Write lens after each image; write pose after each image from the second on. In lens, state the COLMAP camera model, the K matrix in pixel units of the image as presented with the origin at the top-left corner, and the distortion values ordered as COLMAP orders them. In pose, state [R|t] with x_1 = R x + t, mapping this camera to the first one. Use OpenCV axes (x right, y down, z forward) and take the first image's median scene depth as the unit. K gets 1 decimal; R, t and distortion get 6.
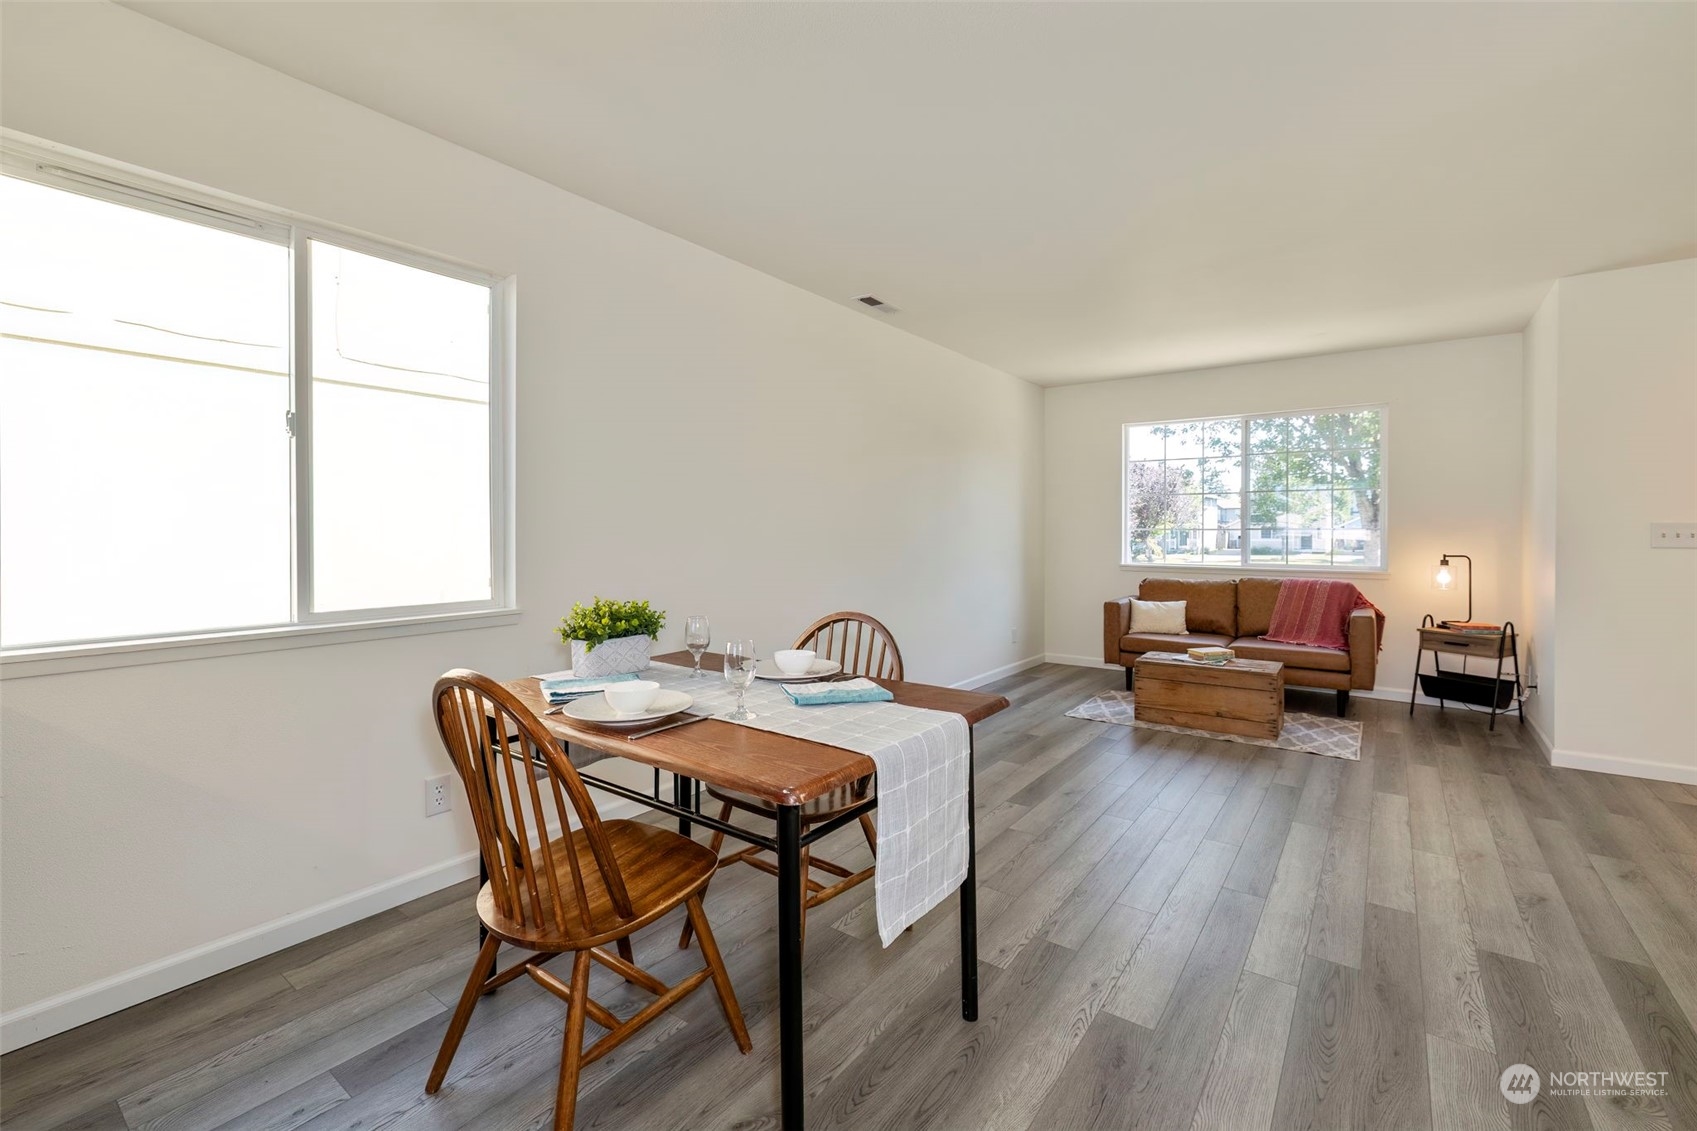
lens RADIAL K [[738.2, 0, 853.1], [0, 738.2, 531.8], [0, 0, 1]] dist [0.000140, 0.000950]
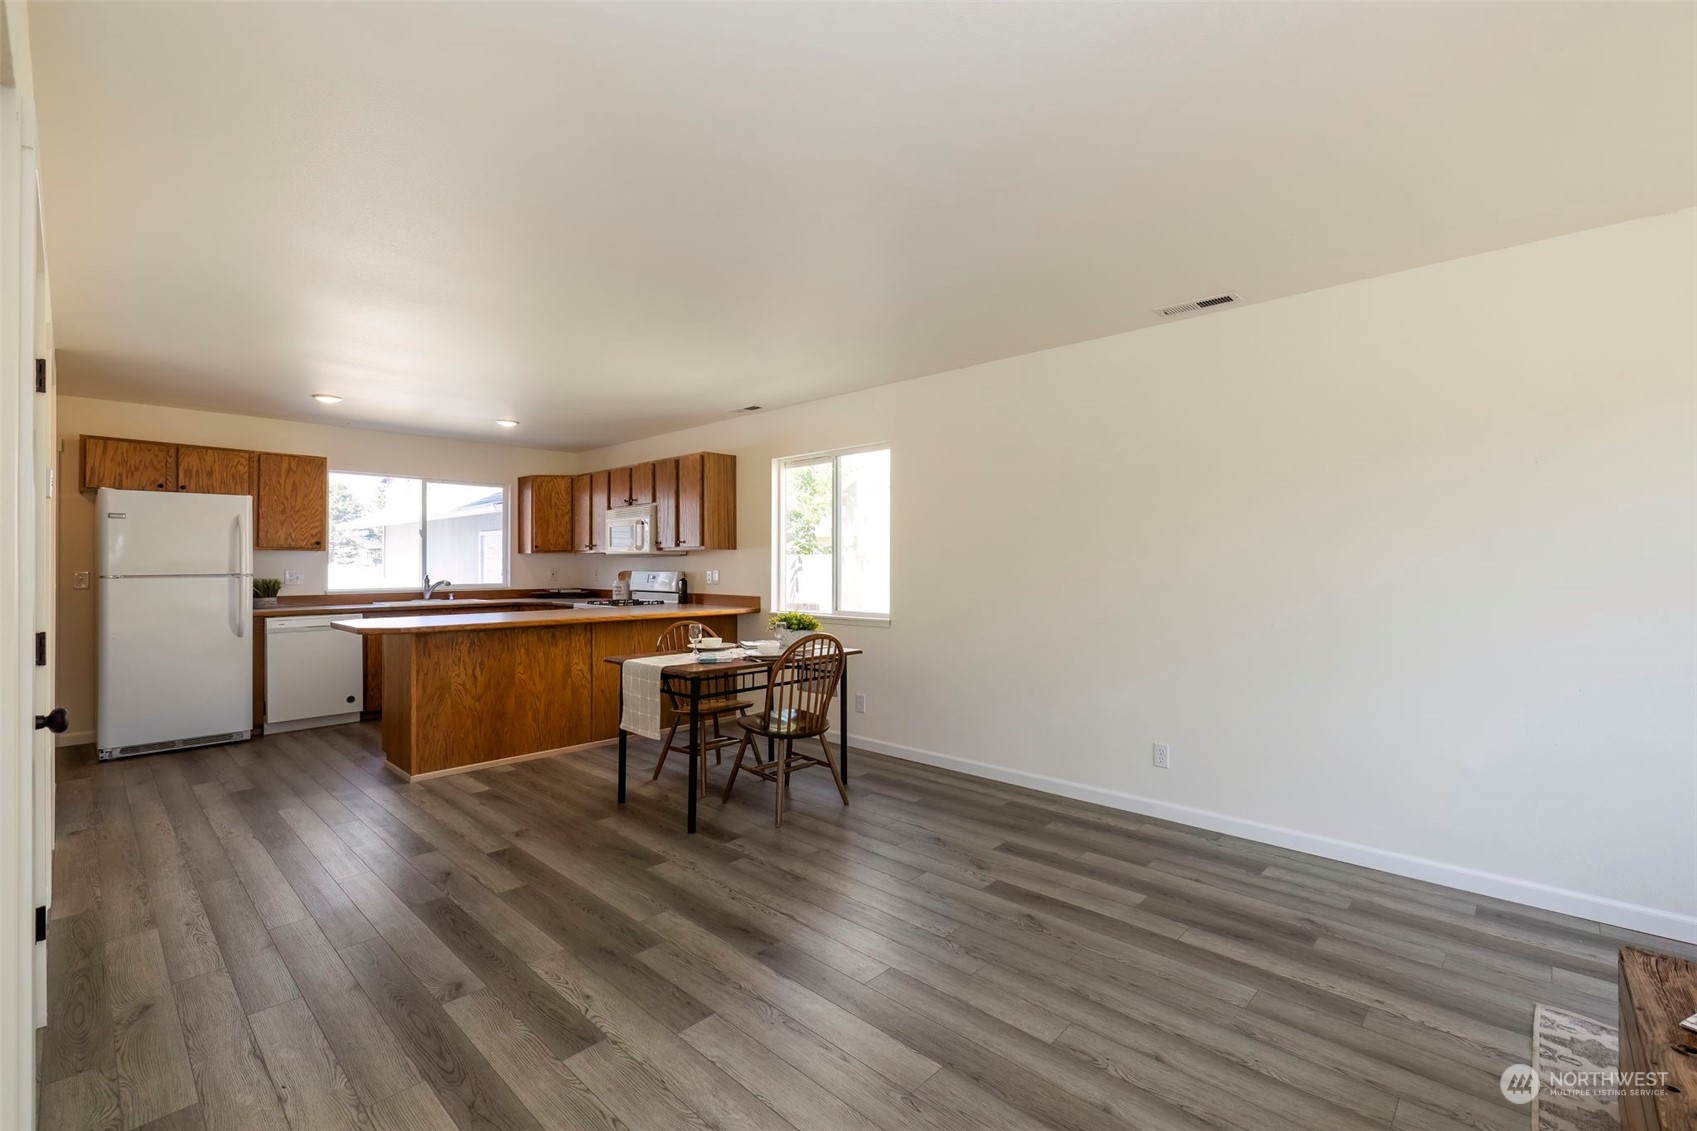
lens RADIAL K [[738.2, 0, 863.3], [0, 738.2, 562.9], [0, 0, 1]] dist [0.000140, 0.000950]
pose [[-0.119947, -0.002471, -0.992777, 0.831306], [-0.001299, 0.999996, -0.002332, -0.020592], [0.992779, 0.001010, -0.119949, 0.685121]]
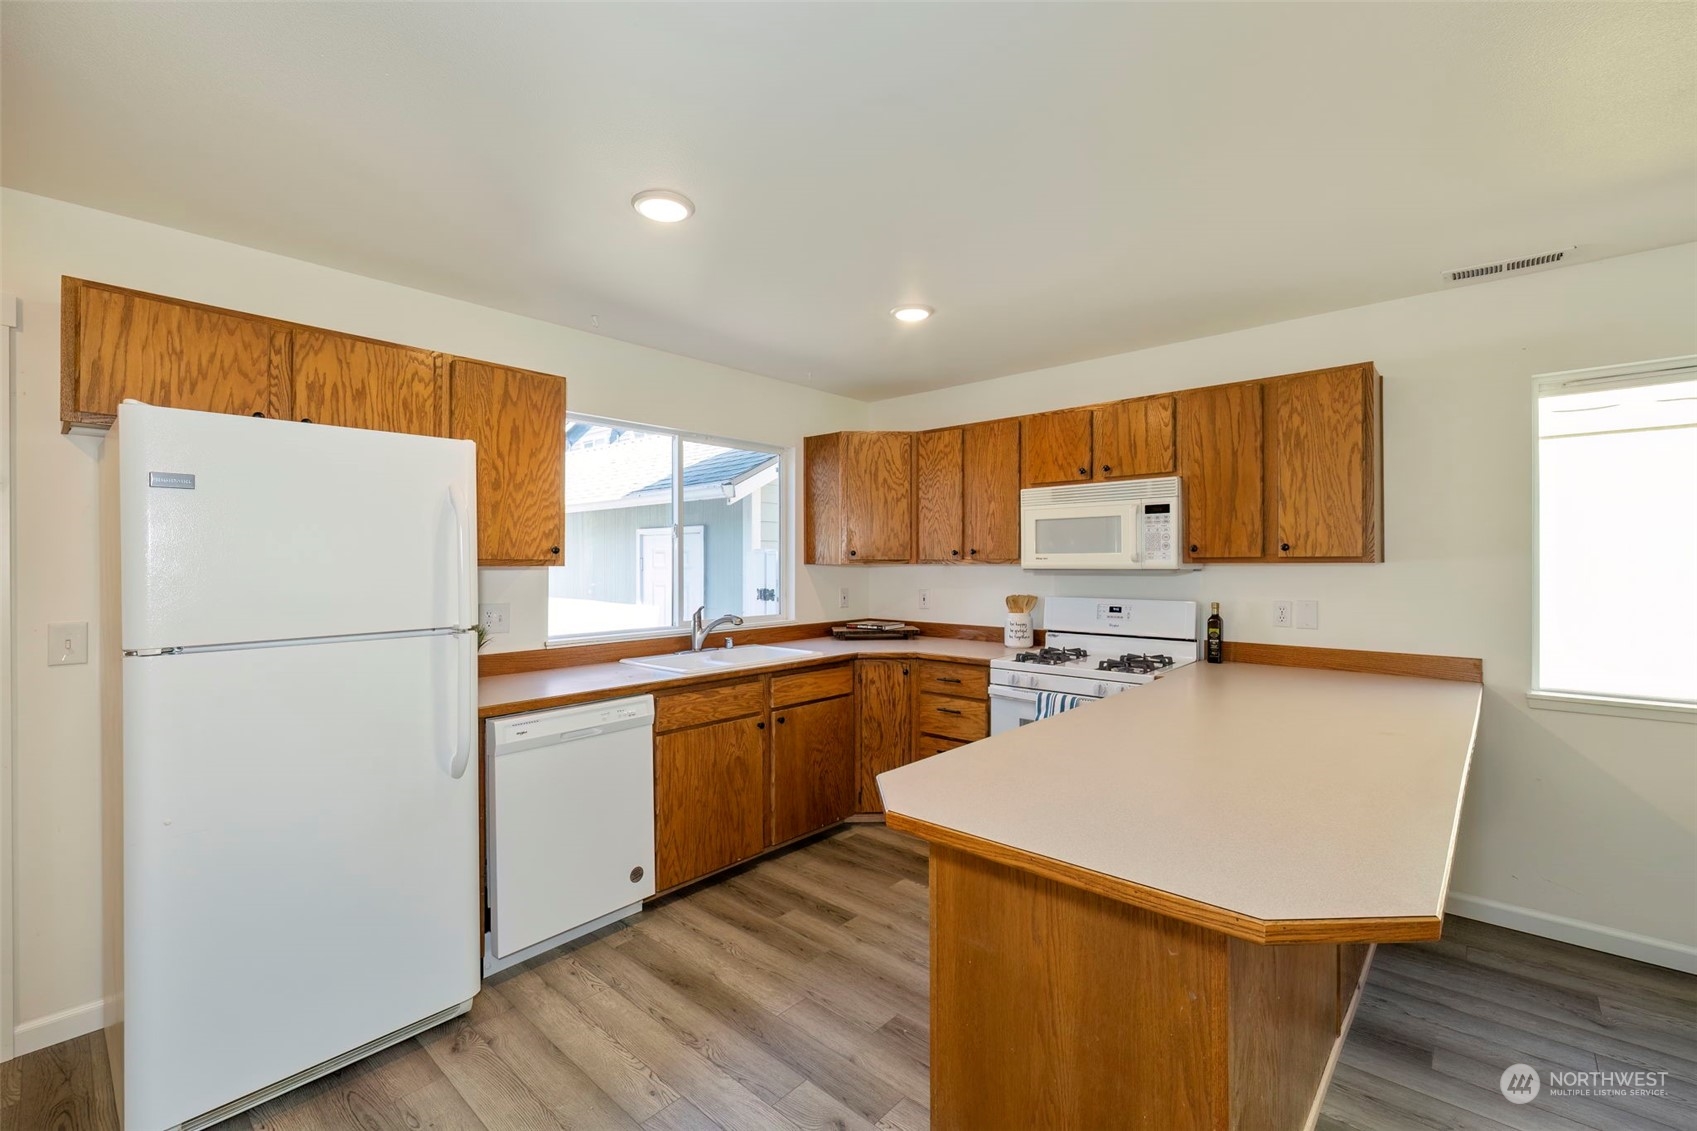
lens RADIAL K [[717.0, 0, 850.4], [0, 717.0, 563.7], [0, 0, 1]] dist [-0.000200, 0.000388]
pose [[-0.096143, 0.001960, -0.995366, 0.225194], [0.000165, 0.999998, 0.001953, -0.047769], [0.995368, 0.000024, -0.096143, -0.143440]]
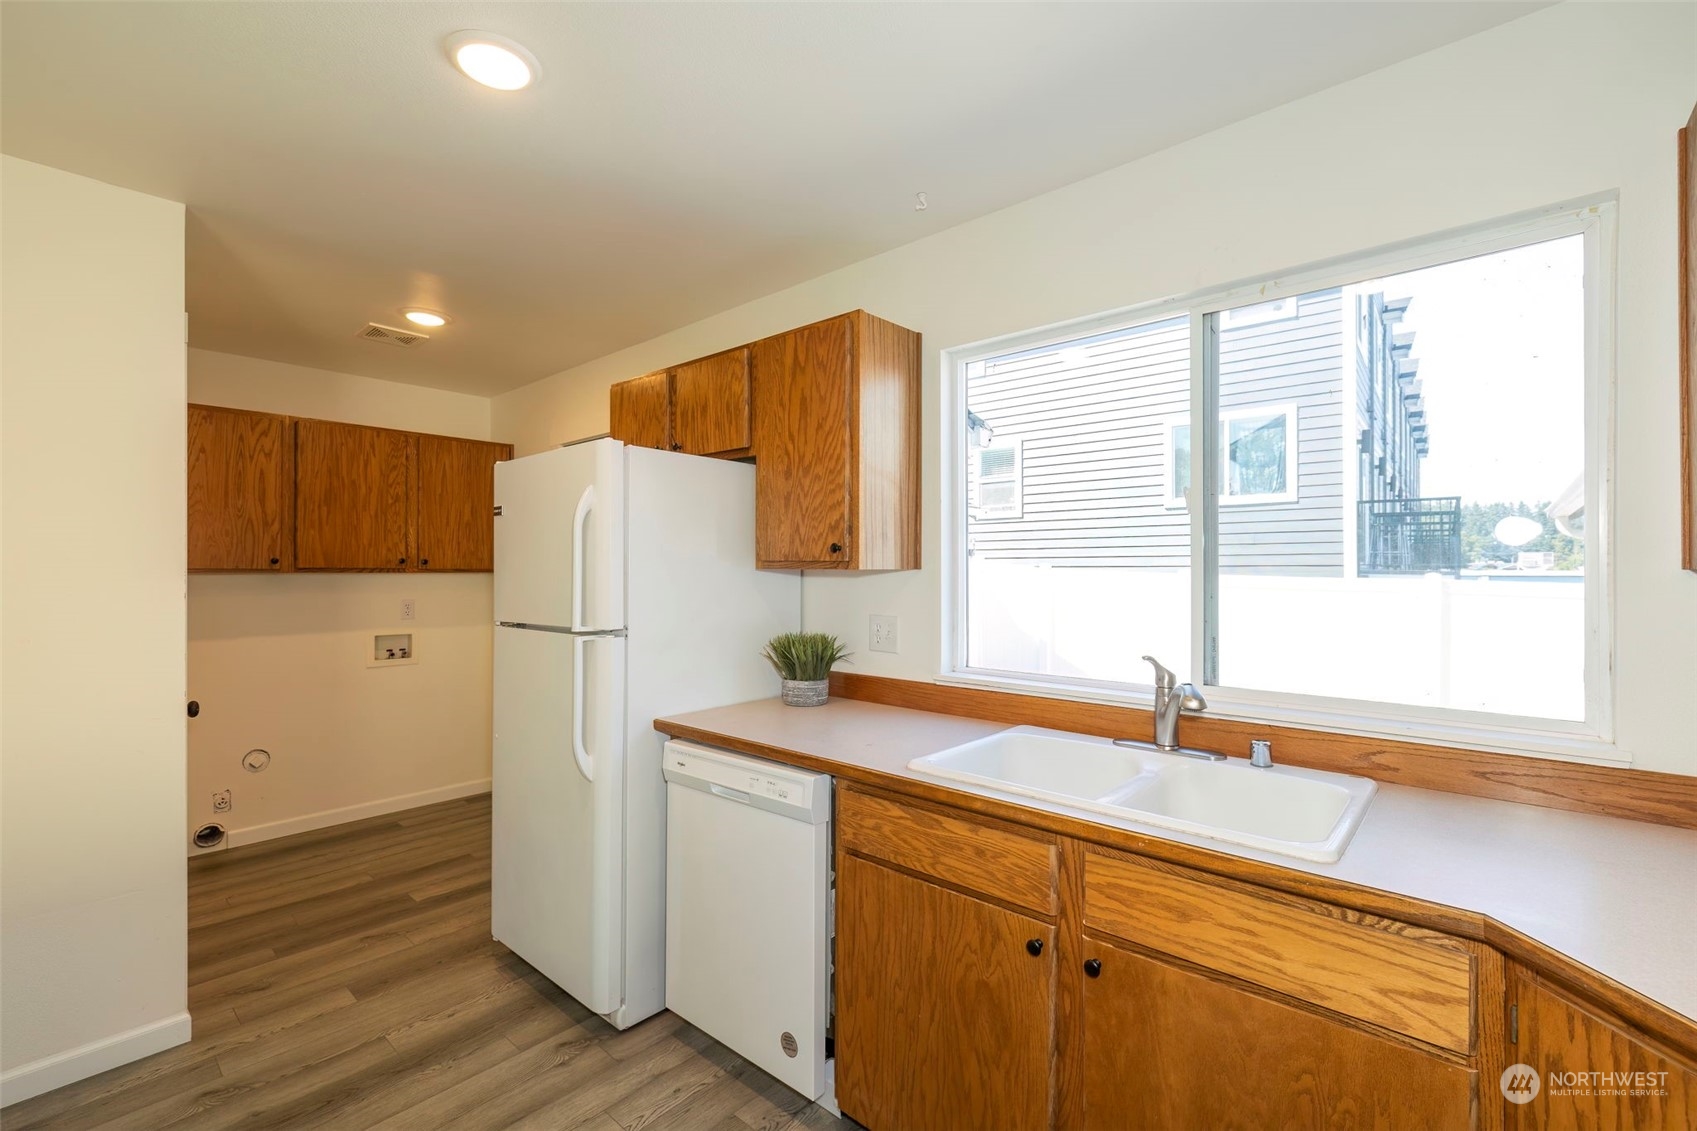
lens RADIAL K [[738.2, 0, 844.0], [0, 738.2, 570.6], [0, 0, 1]] dist [0.000140, 0.000950]
pose [[-0.995366, -0.000946, 0.096156, -0.447541], [-0.000687, 0.999996, 0.002732, -0.045011], [-0.096158, 0.002653, -0.995363, 0.022888]]
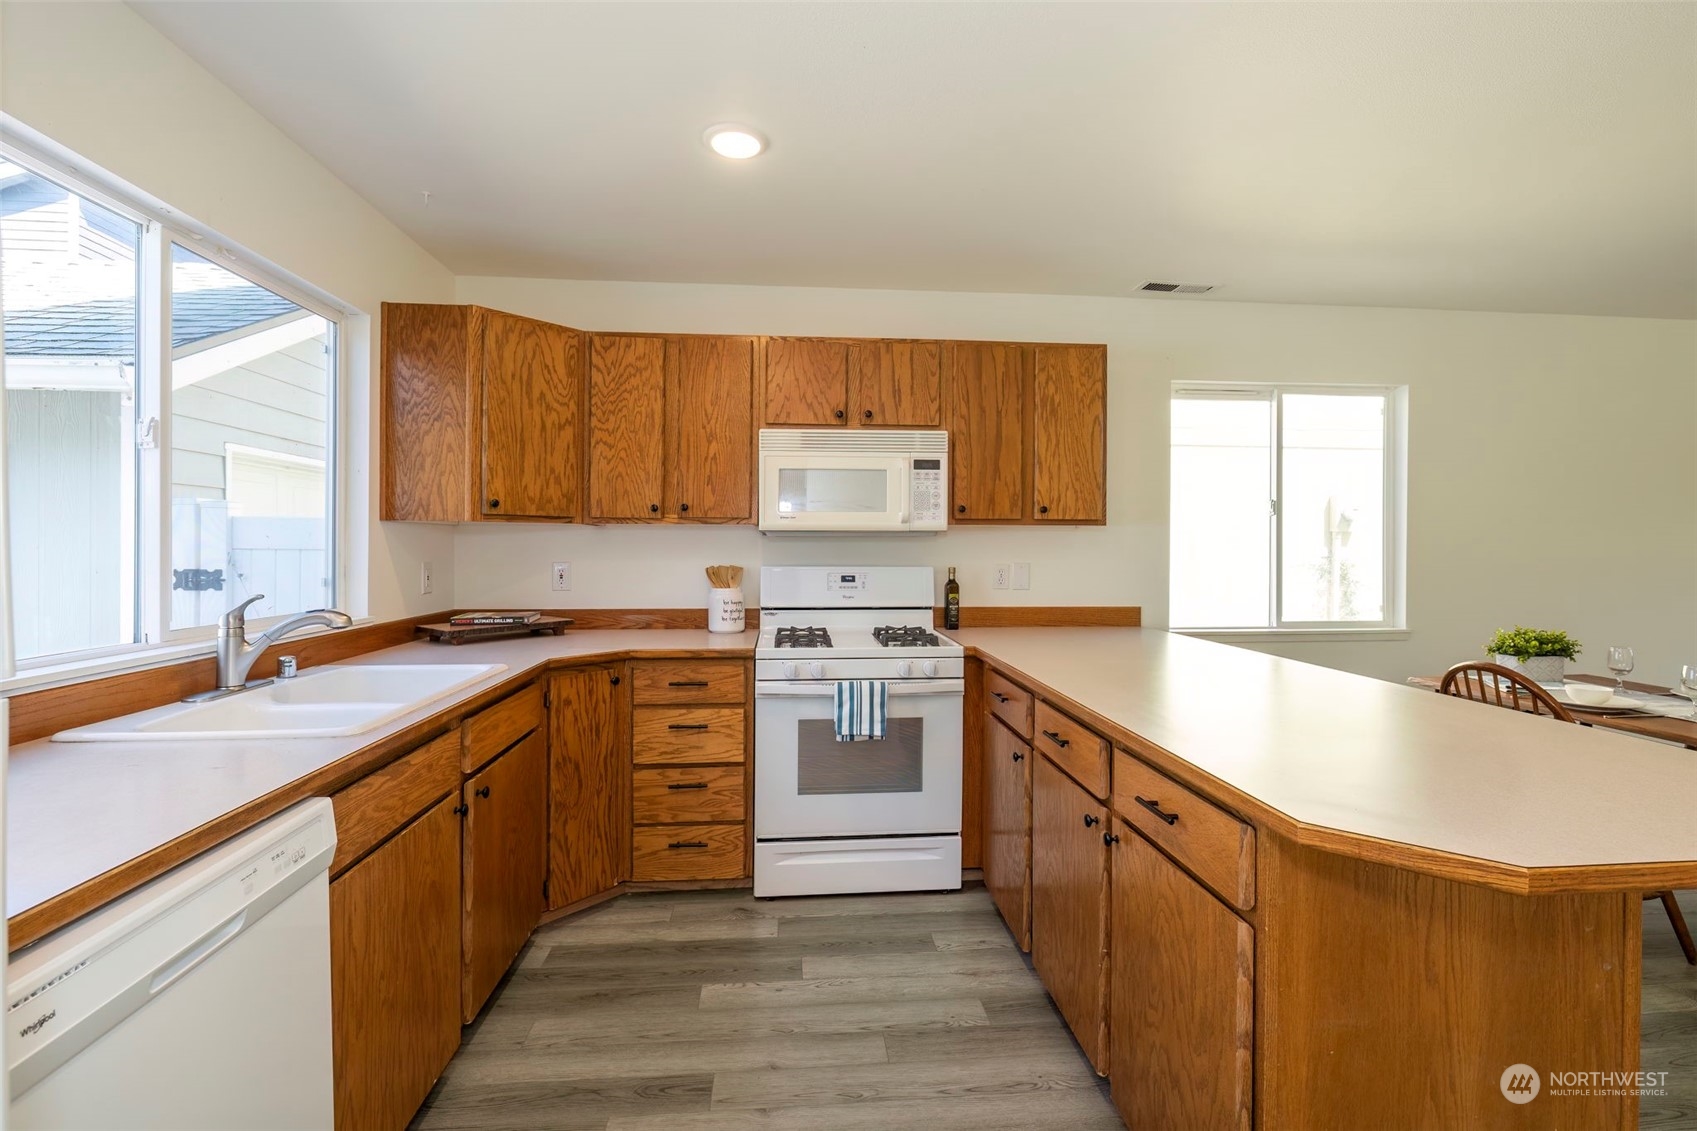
lens RADIAL K [[761.9, 0, 847.3], [0, 761.9, 549.9], [0, 0, 1]] dist [-0.007373, 0.001151]
pose [[0.657976, 0.005773, -0.753017, -0.047835], [-0.004825, 0.999982, 0.003451, -0.025225], [0.753024, 0.001362, 0.657992, -0.421112]]
